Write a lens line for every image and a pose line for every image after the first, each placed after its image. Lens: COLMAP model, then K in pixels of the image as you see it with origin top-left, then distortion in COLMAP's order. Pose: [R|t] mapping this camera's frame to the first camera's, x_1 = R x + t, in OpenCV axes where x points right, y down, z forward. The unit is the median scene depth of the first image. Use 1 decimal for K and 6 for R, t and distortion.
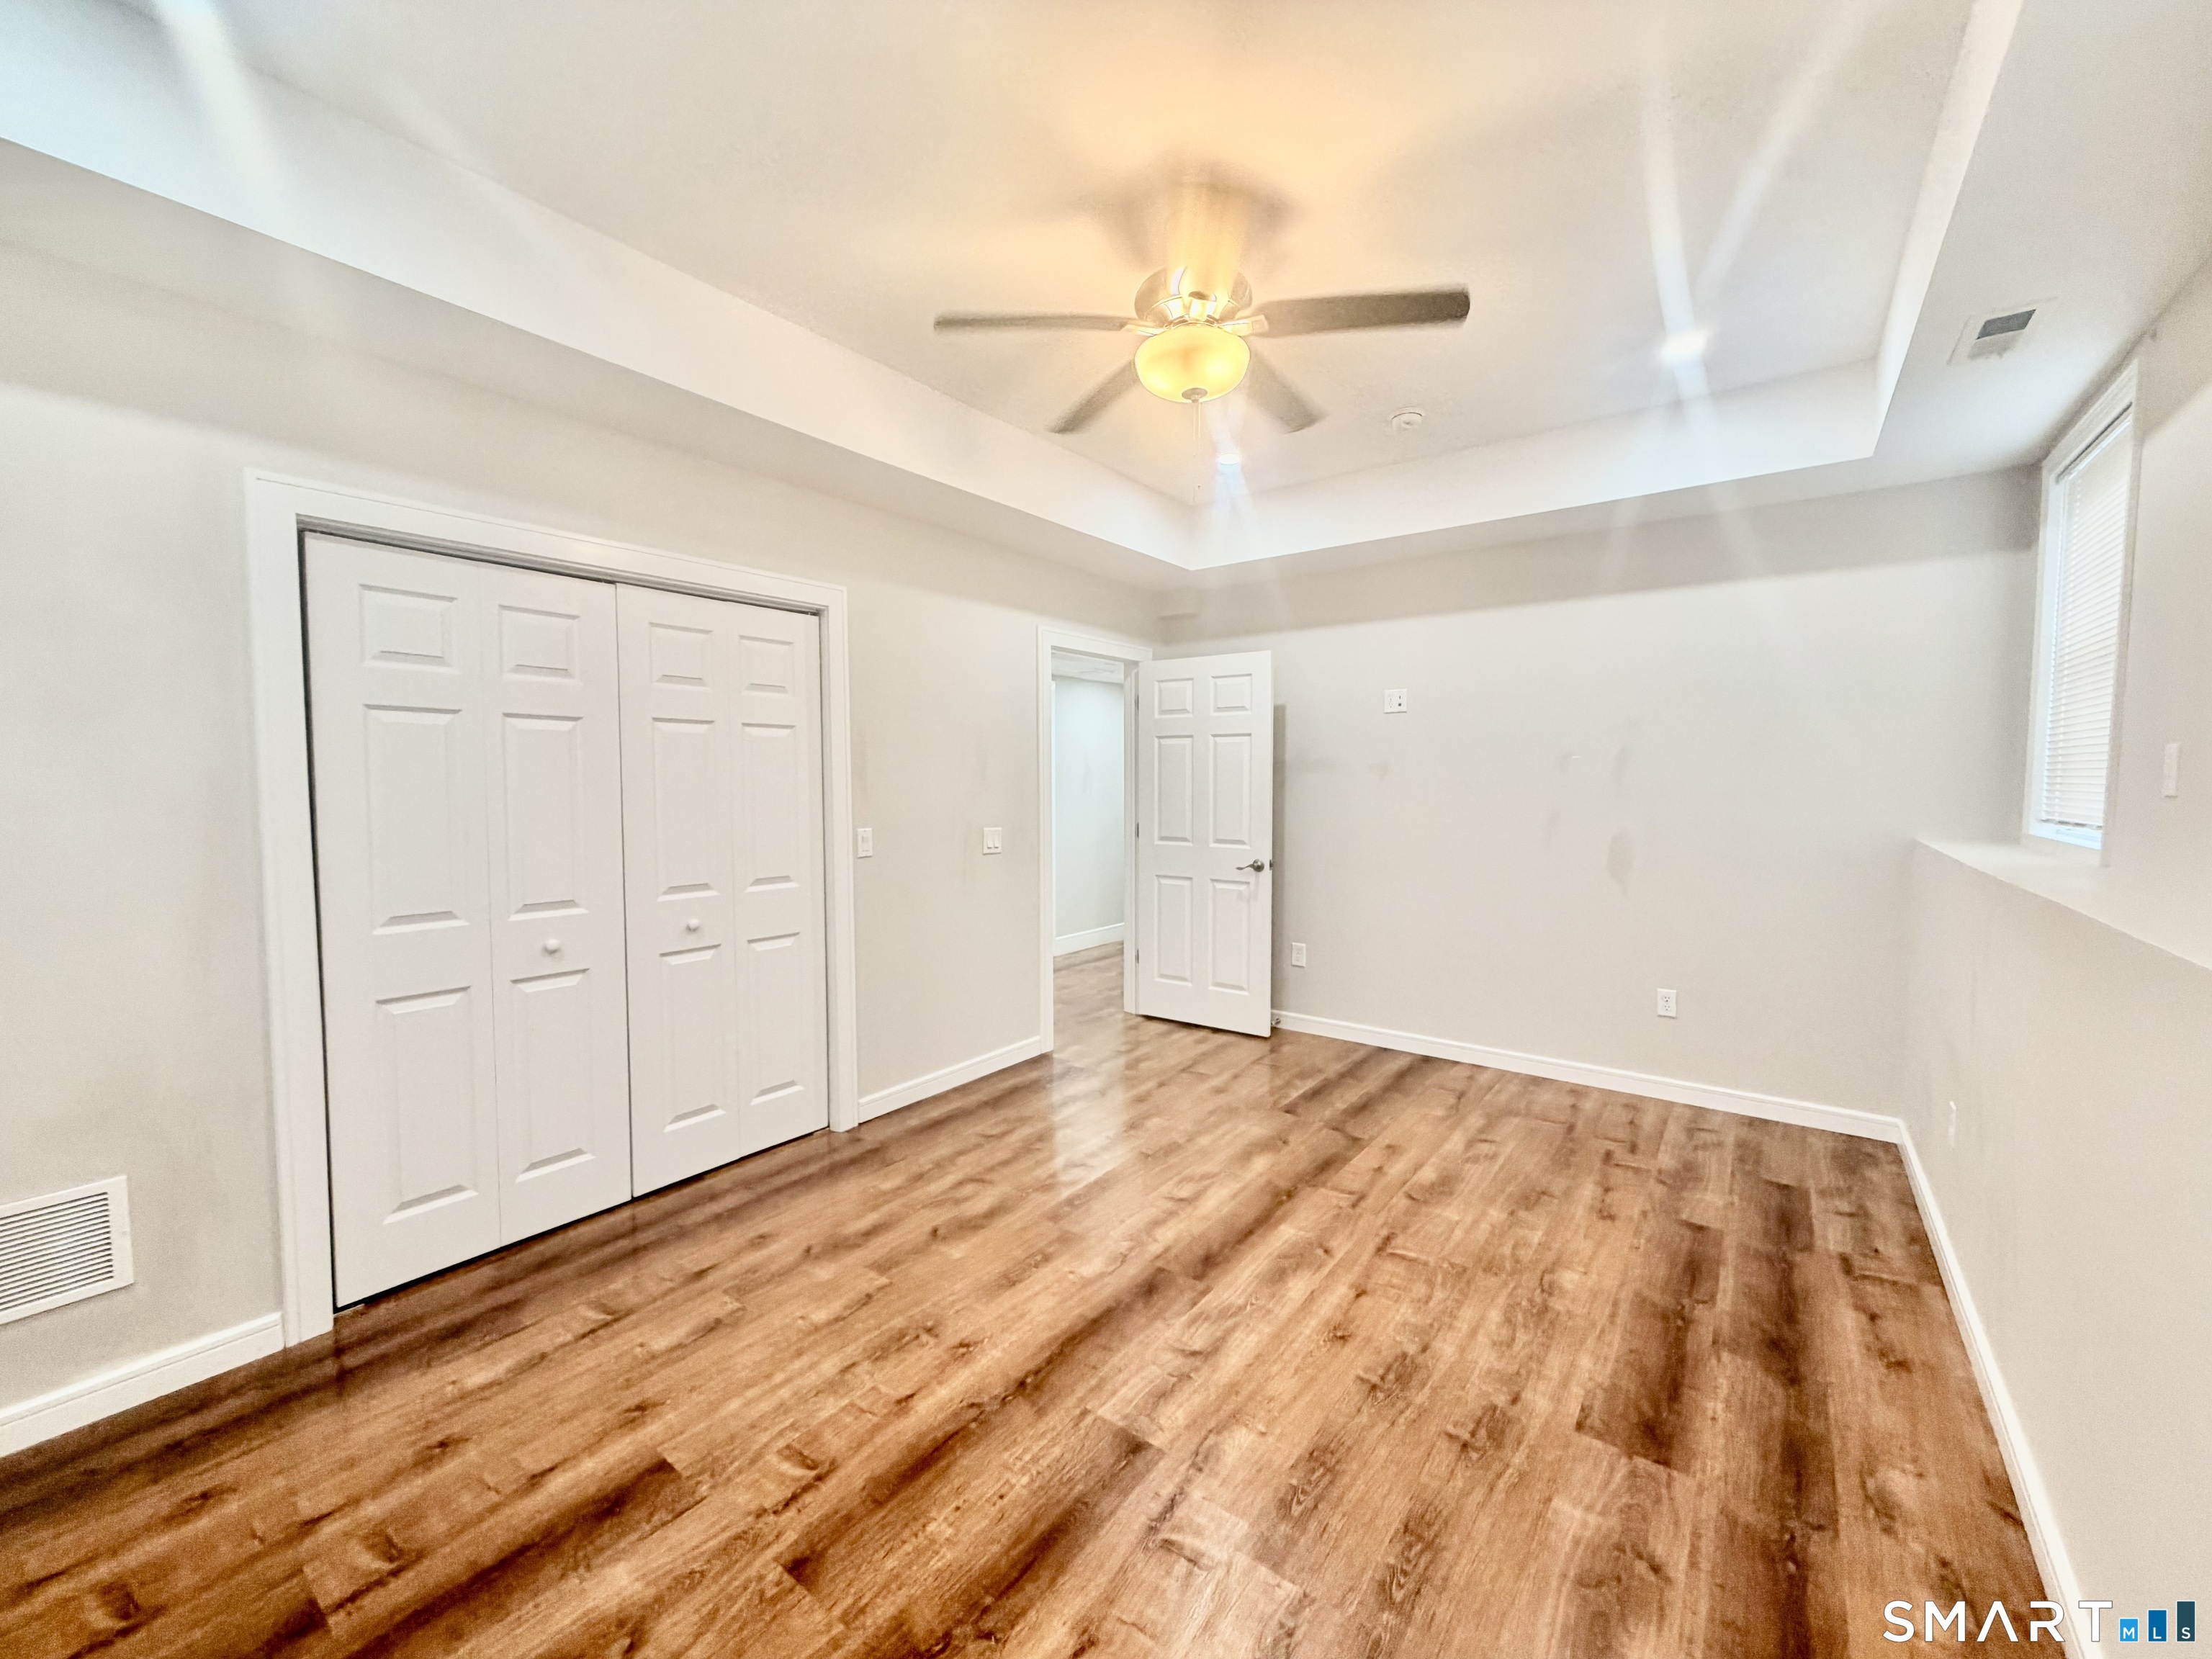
lens RADIAL K [[882.0, 0, 1107.1], [0, 882.0, 829.3], [0, 0, 1]] dist [0.000712, 0.000358]
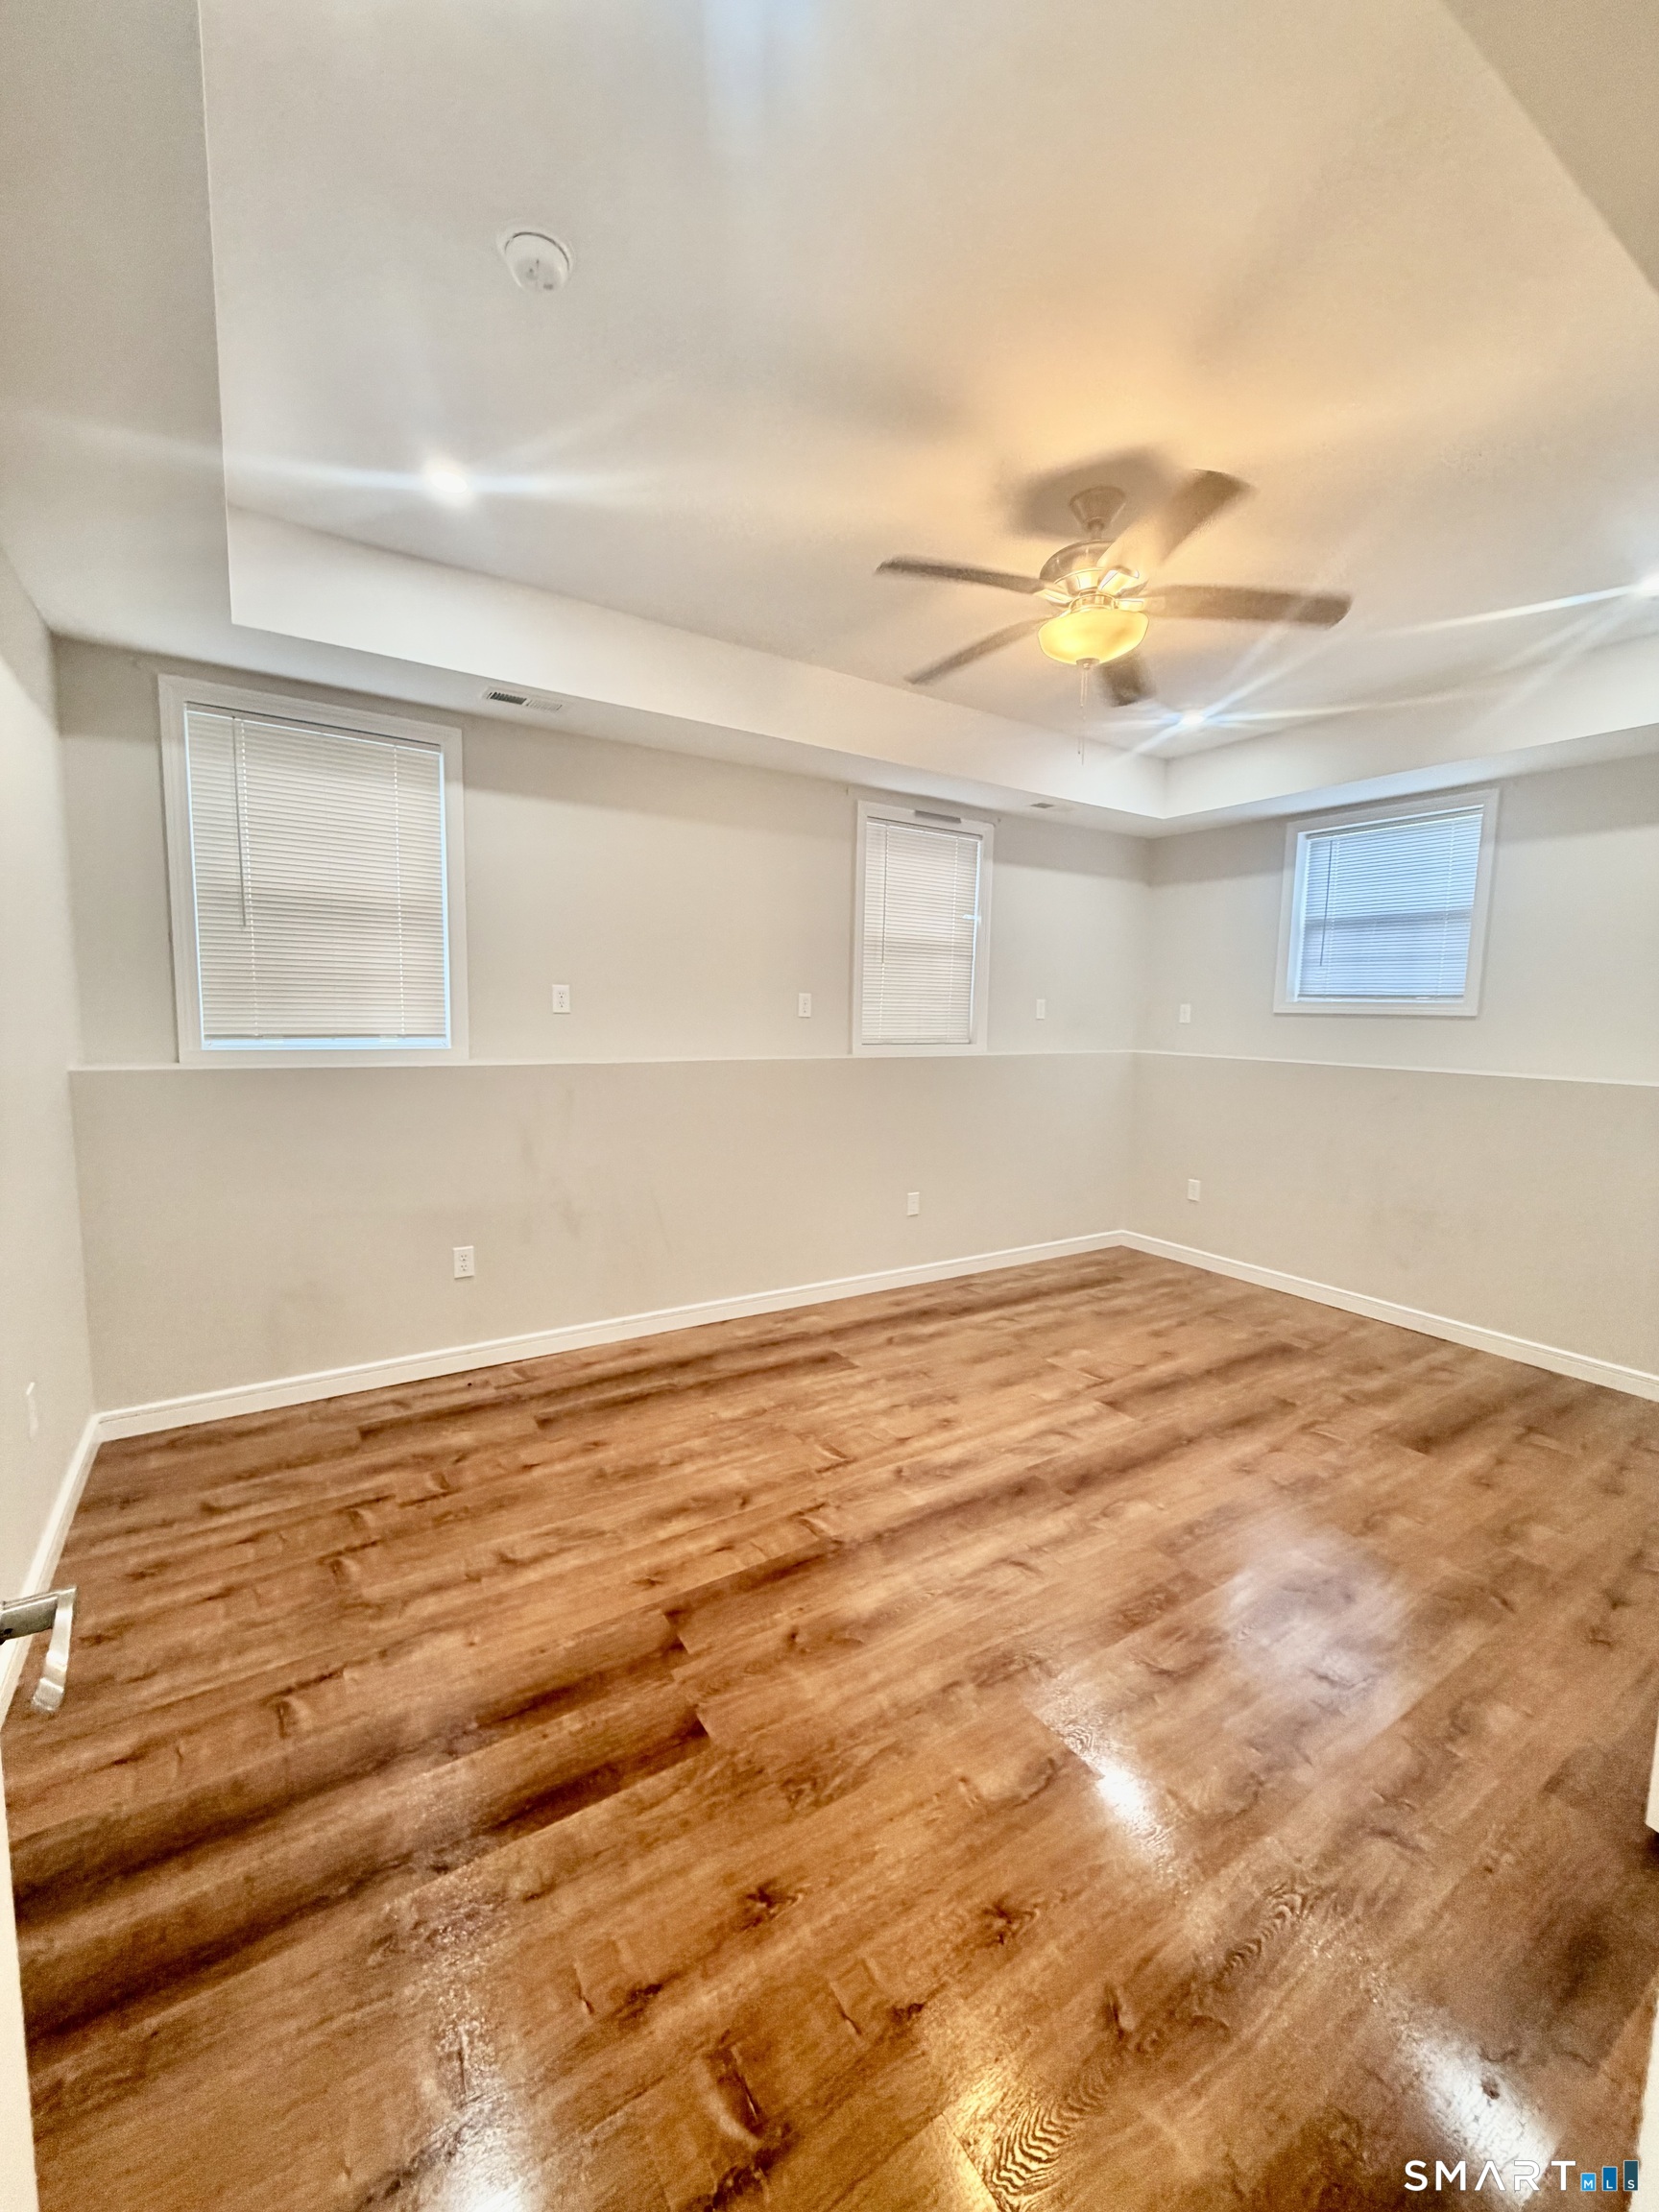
lens RADIAL K [[882.0, 0, 825.1], [0, 882.0, 1106.2], [0, 0, 1]] dist [0.000712, 0.000358]
pose [[-0.938425, -0.060365, 0.340170, 0.004274], [-0.002300, 0.985687, 0.168569, -0.115381], [-0.345476, 0.157407, -0.925132, 1.865310]]
